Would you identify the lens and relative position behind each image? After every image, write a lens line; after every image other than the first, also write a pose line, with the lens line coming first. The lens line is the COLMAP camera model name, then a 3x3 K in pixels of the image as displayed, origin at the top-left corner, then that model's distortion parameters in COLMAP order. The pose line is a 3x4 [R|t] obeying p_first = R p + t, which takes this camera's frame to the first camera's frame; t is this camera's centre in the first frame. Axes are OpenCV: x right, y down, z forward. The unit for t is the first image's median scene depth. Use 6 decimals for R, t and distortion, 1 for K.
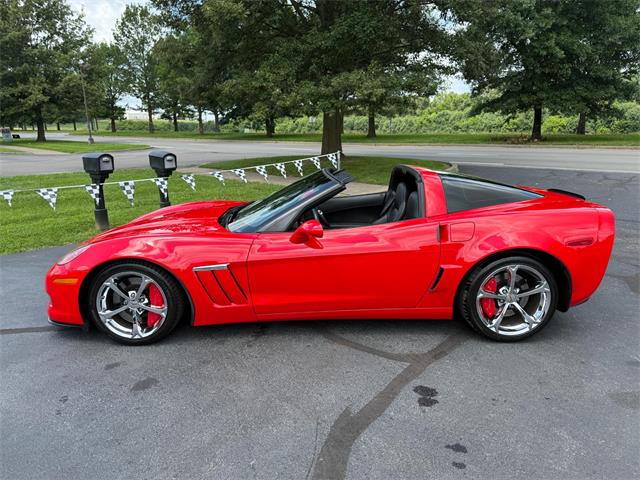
lens RADIAL K [[462.3, 0, 320.0], [0, 462.3, 240.0], [0, 0, 1]] dist [0.027459, -0.041750]
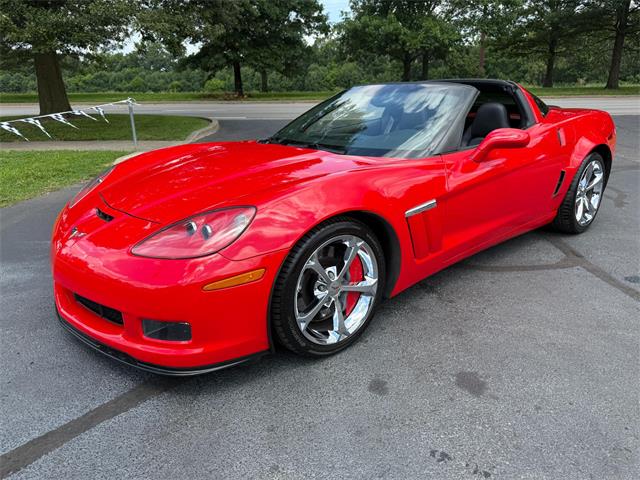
lens RADIAL K [[454.8, 0, 323.0], [0, 454.8, 252.0], [0, 0, 1]] dist [0.011819, -0.004339]
pose [[0.761882, -0.217375, 0.610151, -0.107046], [0.156337, 0.975867, 0.152451, -0.000507], [-0.628566, -0.020761, 0.777479, 0.075360]]
